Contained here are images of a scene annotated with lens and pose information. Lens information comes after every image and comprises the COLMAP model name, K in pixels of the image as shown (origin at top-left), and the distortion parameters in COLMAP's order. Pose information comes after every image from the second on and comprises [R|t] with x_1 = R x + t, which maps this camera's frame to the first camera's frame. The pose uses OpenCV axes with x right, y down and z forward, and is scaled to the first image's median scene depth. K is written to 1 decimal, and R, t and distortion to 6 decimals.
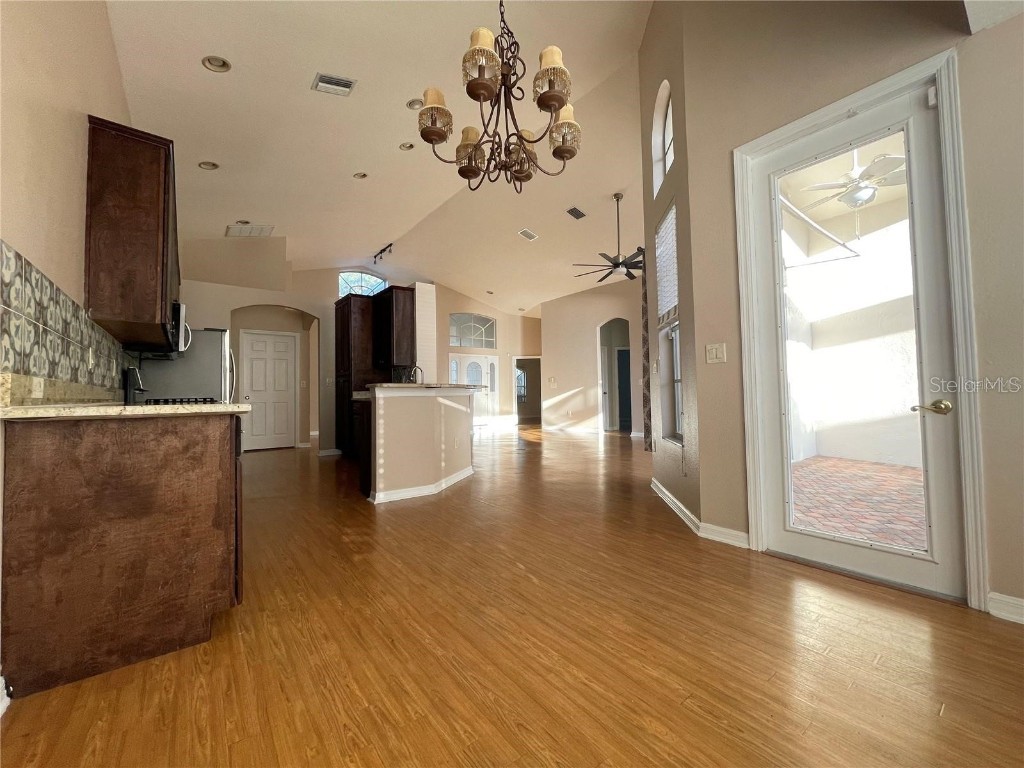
lens RADIAL K [[412.7, 0, 512.7], [0, 412.7, 391.1], [0, 0, 1]] dist [0.002097, -0.000289]
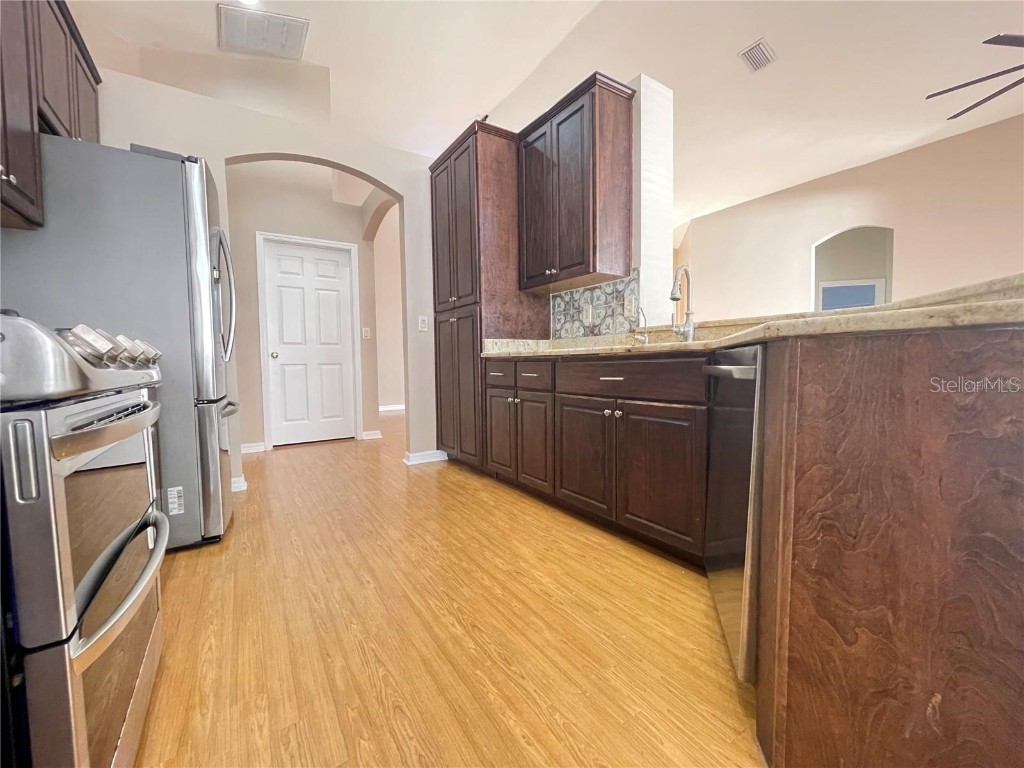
lens RADIAL K [[412.7, 0, 506.6], [0, 412.7, 382.1], [0, 0, 1]] dist [0.002097, -0.000289]
pose [[0.997188, 0.008339, -0.074480, -0.178022], [-0.003817, 0.998151, 0.060660, 0.011906], [0.074848, -0.060206, 0.995376, 0.289408]]
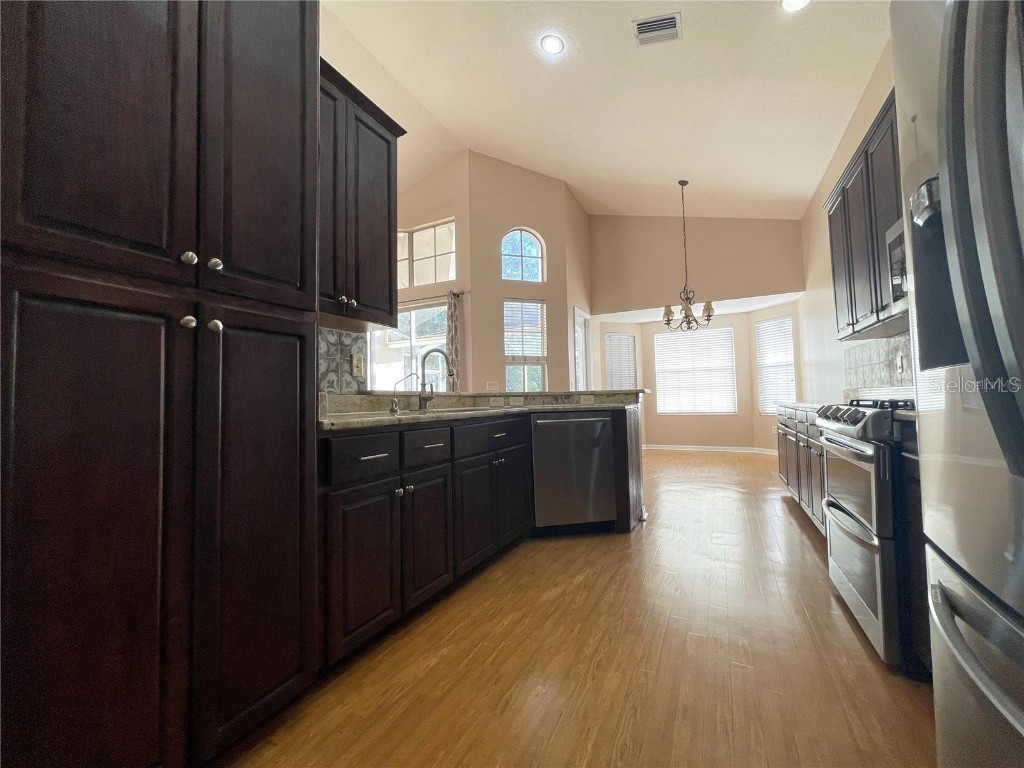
lens RADIAL K [[412.7, 0, 512.3], [0, 412.7, 384.4], [0, 0, 1]] dist [0.002097, -0.000289]
pose [[-0.436436, 0.065032, 0.897382, -0.343803], [0.021489, 0.997853, -0.061863, 0.007683], [-0.899479, -0.007716, -0.436897, 0.543580]]
